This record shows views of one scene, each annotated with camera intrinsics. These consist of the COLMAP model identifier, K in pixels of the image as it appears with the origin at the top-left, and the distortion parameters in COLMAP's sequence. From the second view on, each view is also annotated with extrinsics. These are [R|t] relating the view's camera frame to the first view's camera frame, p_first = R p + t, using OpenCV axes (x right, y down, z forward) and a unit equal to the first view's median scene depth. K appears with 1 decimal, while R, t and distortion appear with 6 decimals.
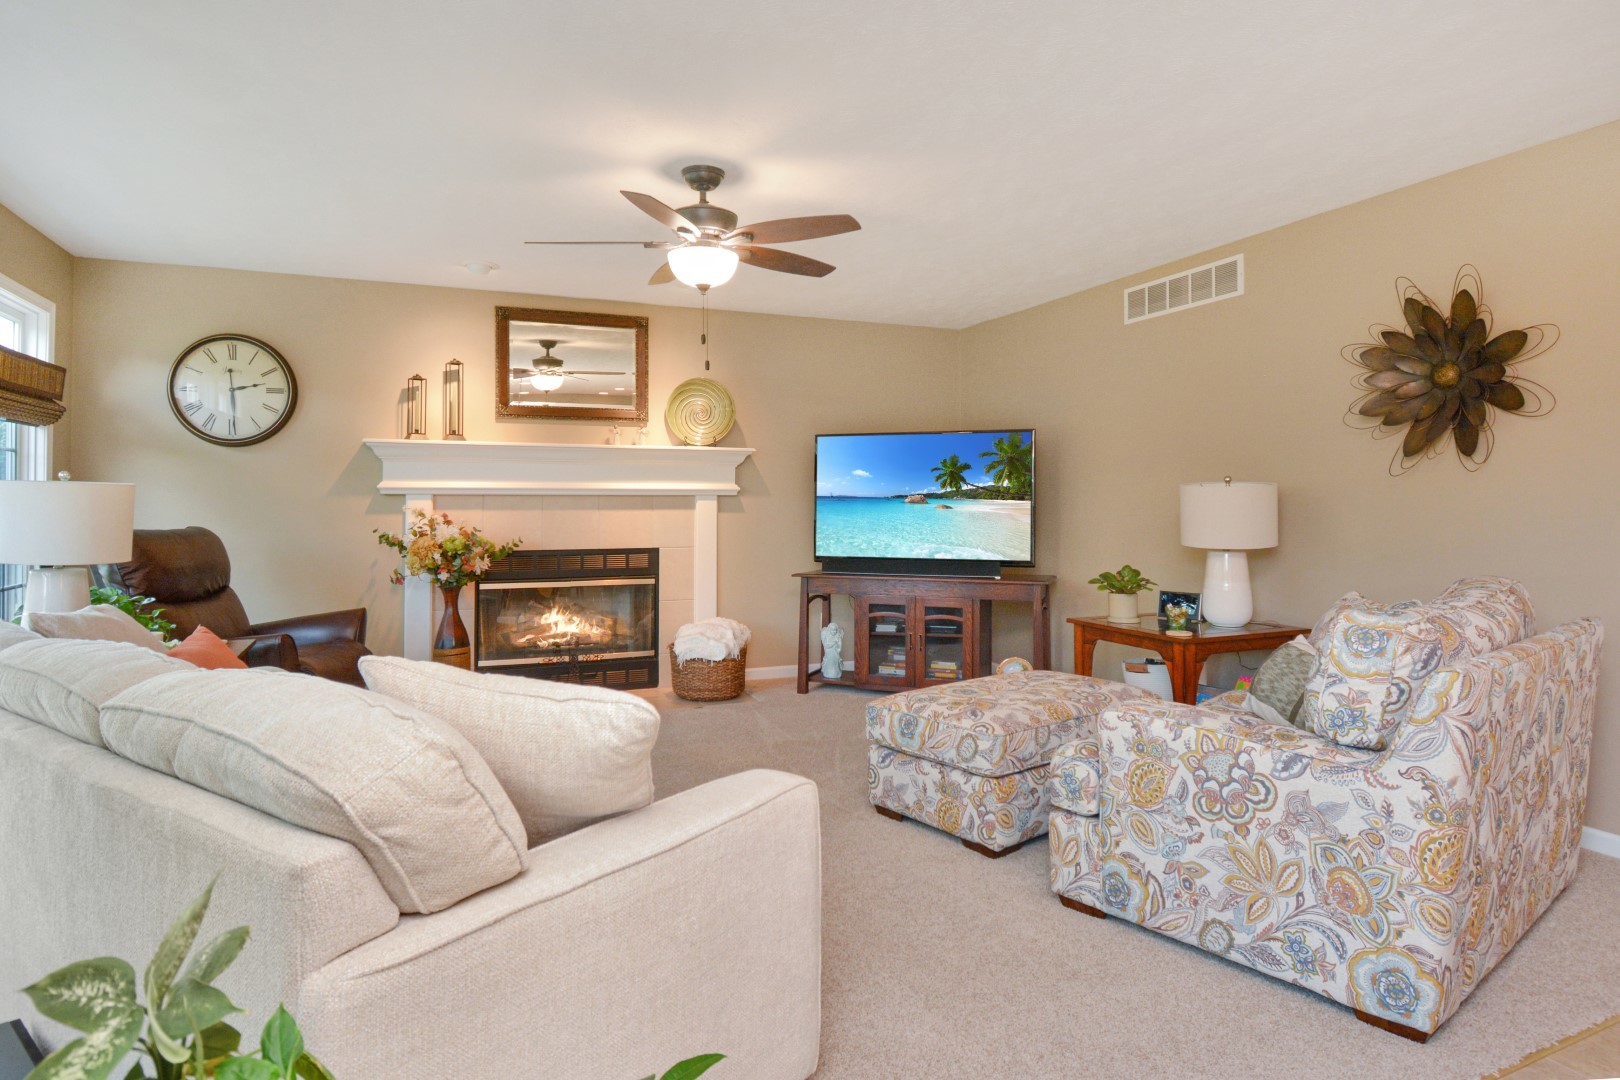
lens RADIAL K [[922.1, 0, 803.2], [0, 922.1, 465.4], [0, 0, 1]] dist [0.000834, 0.000500]
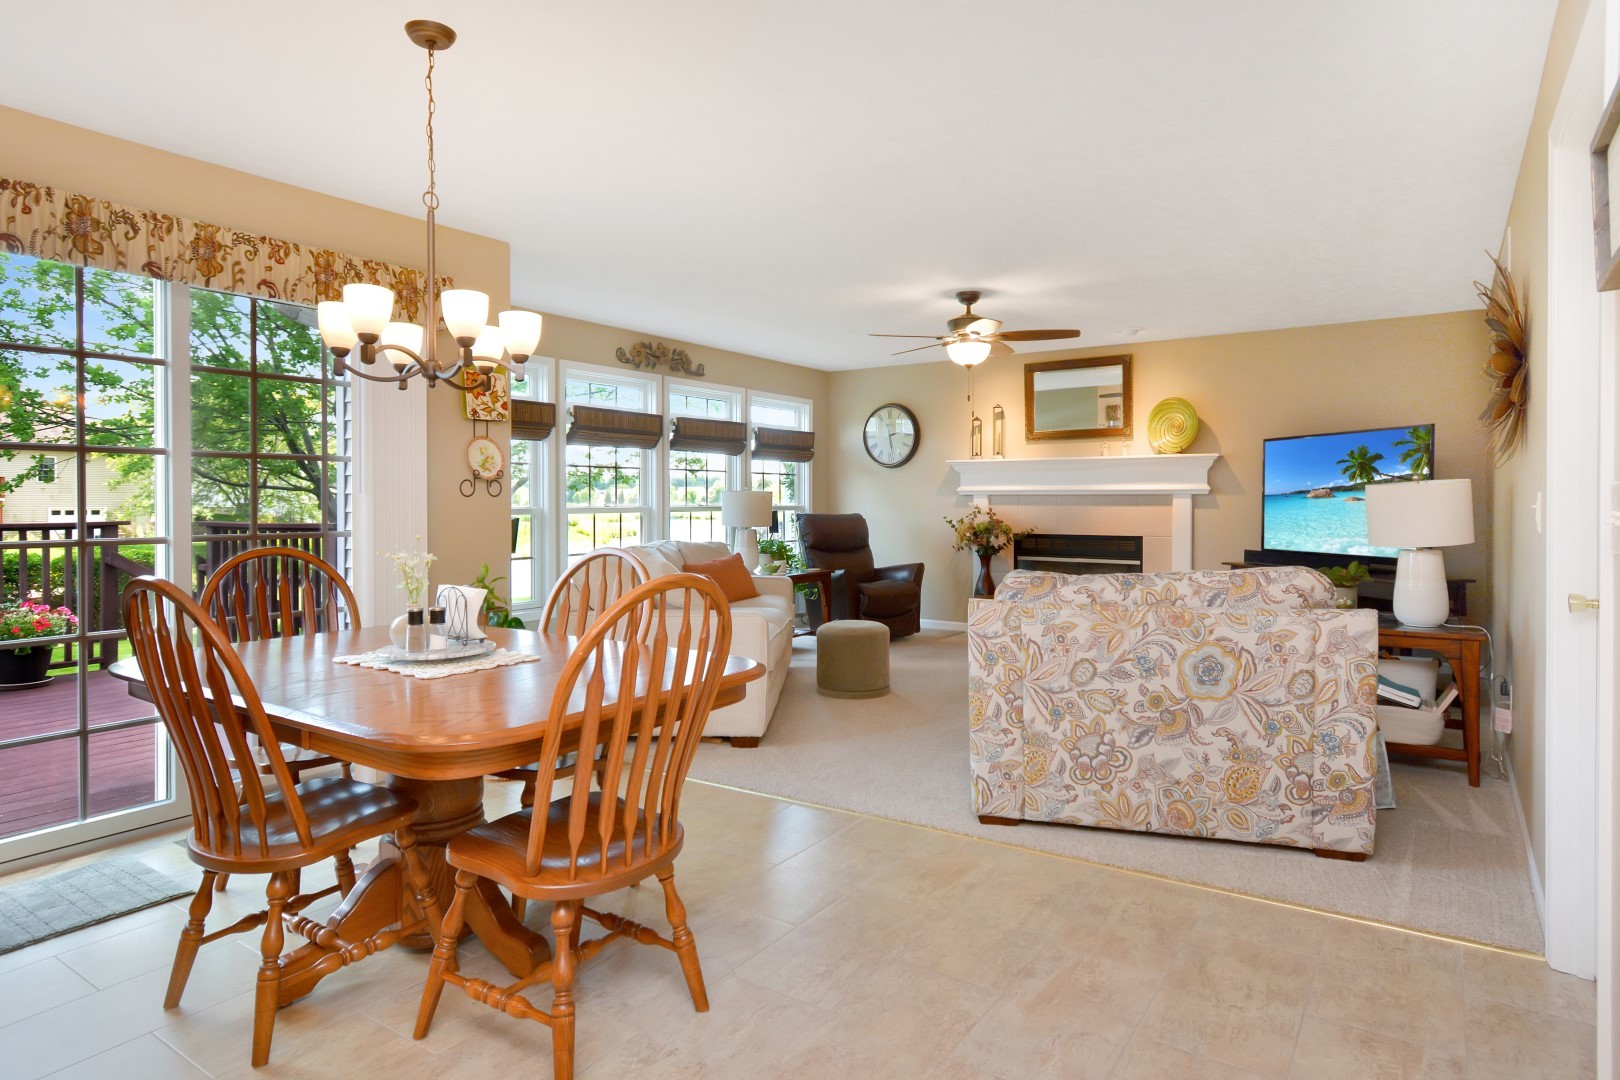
lens RADIAL K [[922.1, 0, 803.2], [0, 922.1, 465.4], [0, 0, 1]] dist [0.000834, 0.000500]
pose [[0.540216, -0.033476, -0.840860, 0.721486], [0.032553, 0.999292, -0.018869, 0.001832], [0.840897, -0.017179, 0.540923, -0.083166]]
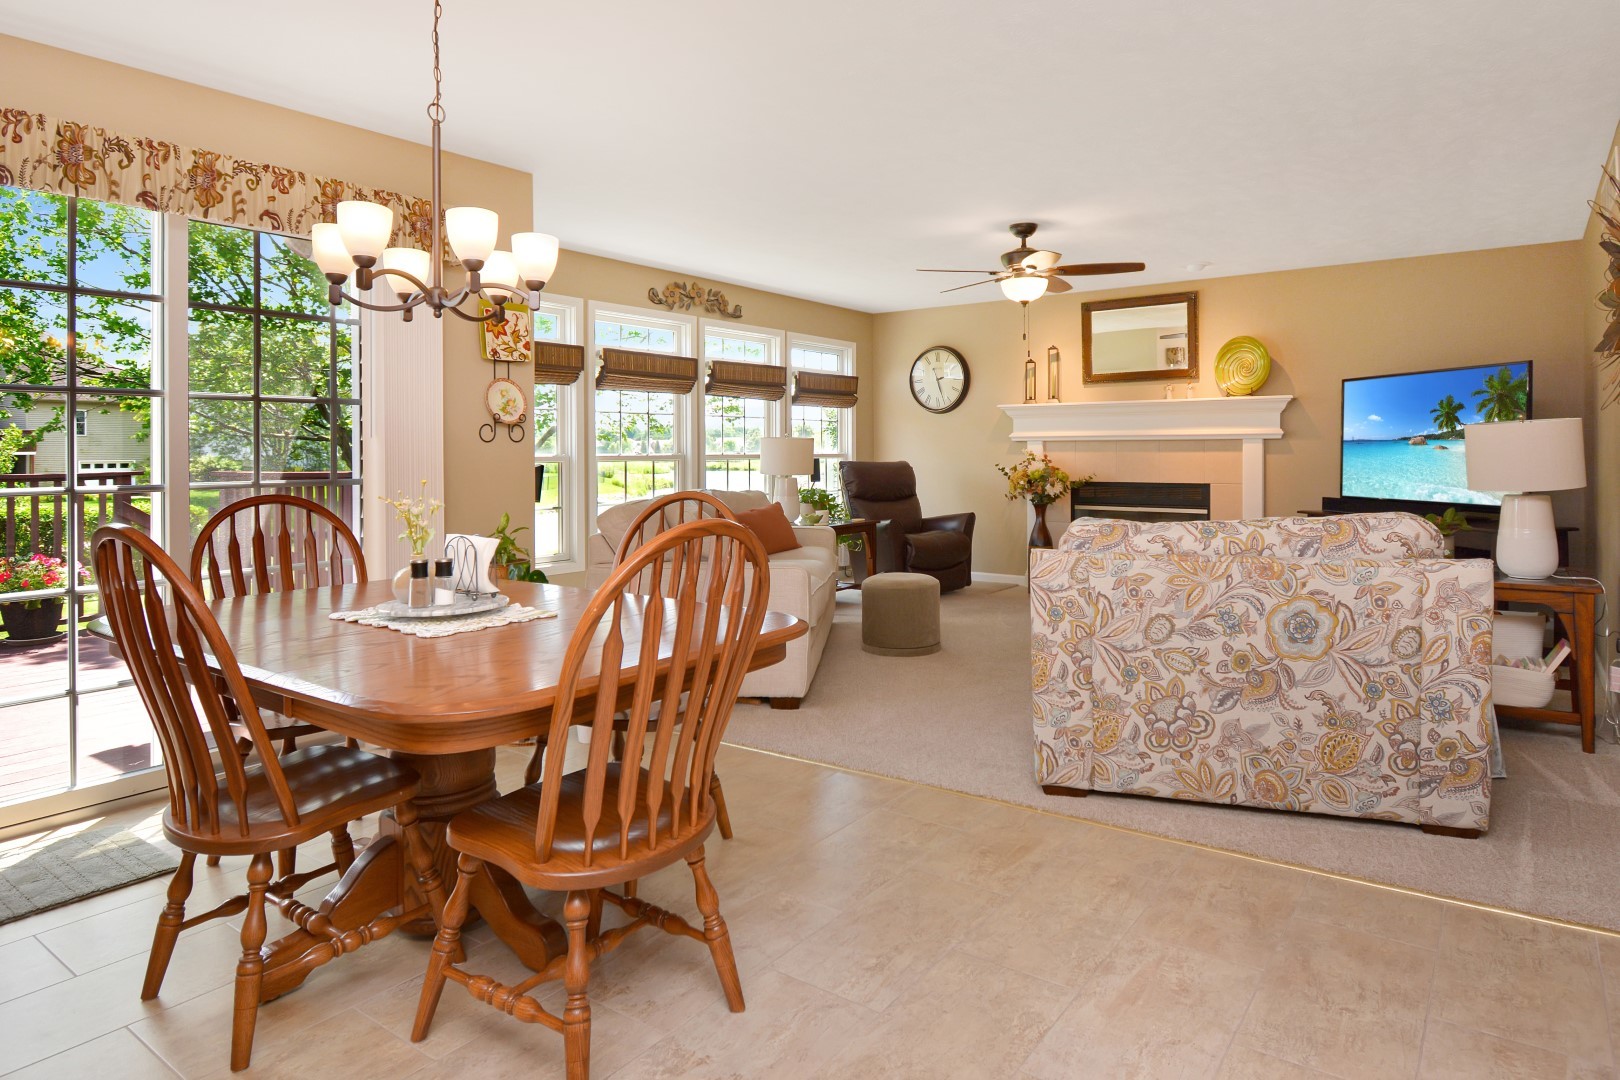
lens RADIAL K [[959.9, 0, 824.6], [0, 959.9, 462.3], [0, 0, 1]] dist [0.005673, -0.016626]
pose [[0.521242, 0.007140, -0.853379, 0.707381], [0.037228, 0.998823, 0.031096, 0.004618], [0.852596, -0.047978, 0.520363, -0.074857]]
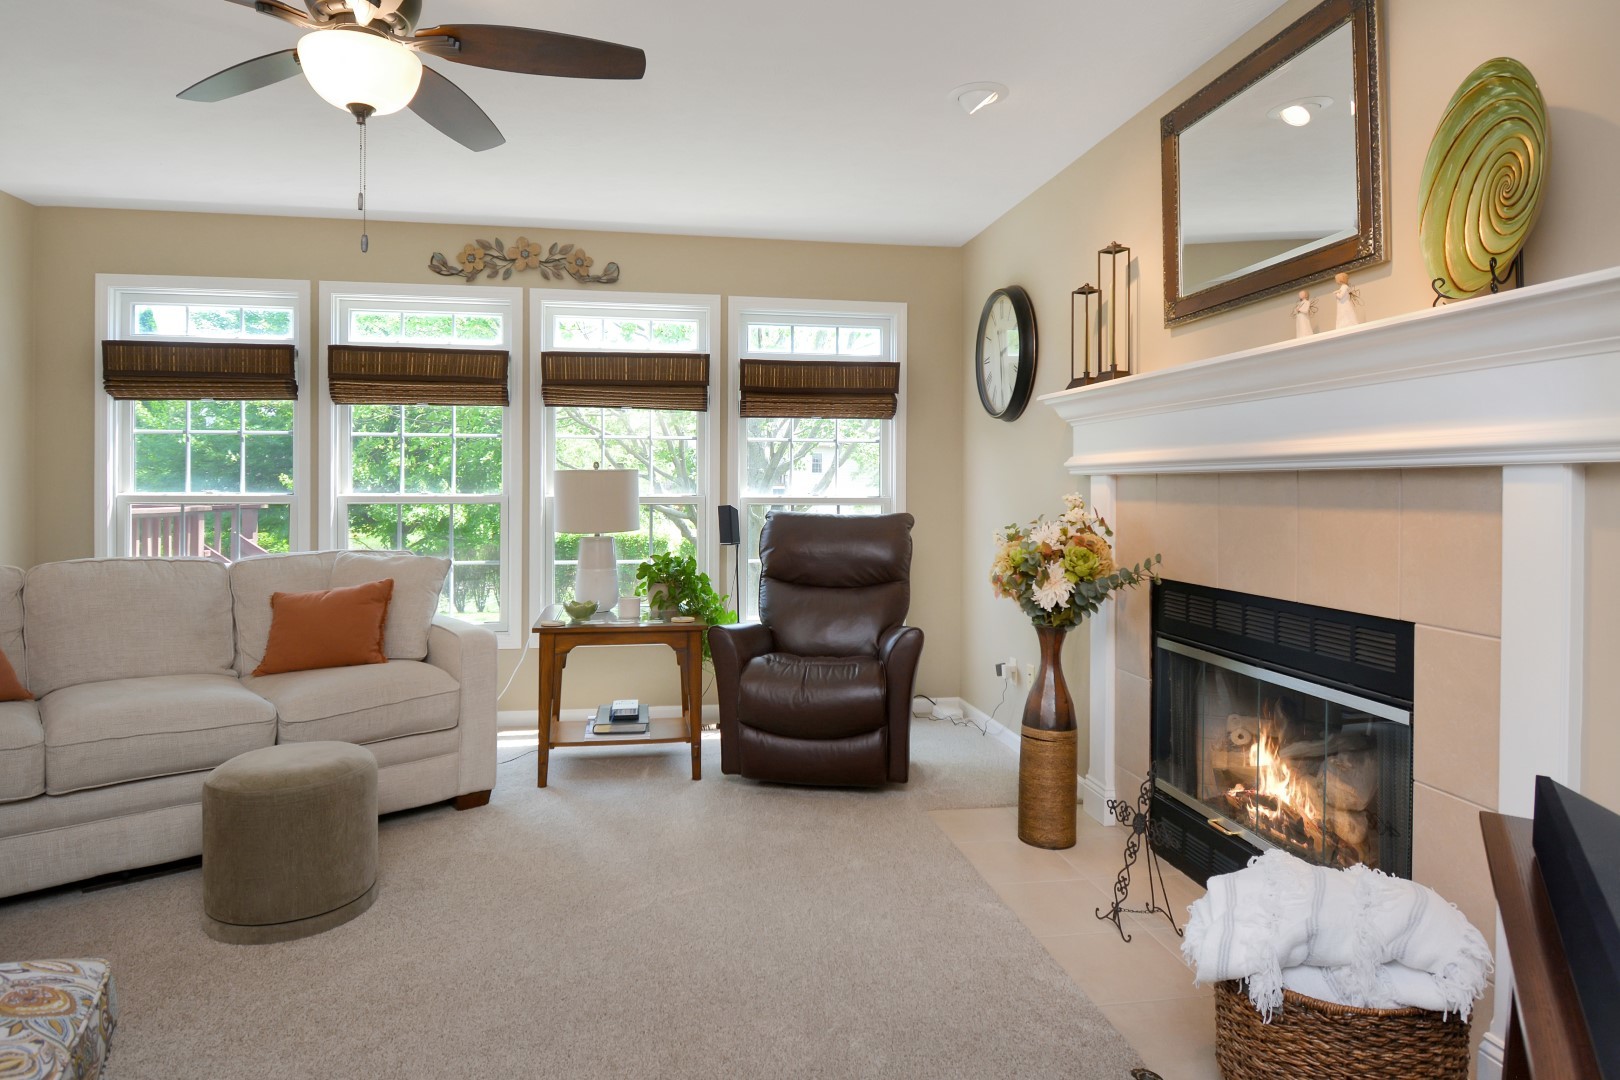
lens RADIAL K [[966.4, 0, 807.8], [0, 966.4, 487.8], [0, 0, 1]] dist [-0.003841, -0.000225]
pose [[-0.196823, -0.003806, -0.980432, 0.260084], [0.038316, 0.999199, -0.011571, 0.039064], [0.979690, -0.039843, -0.196520, 0.938526]]
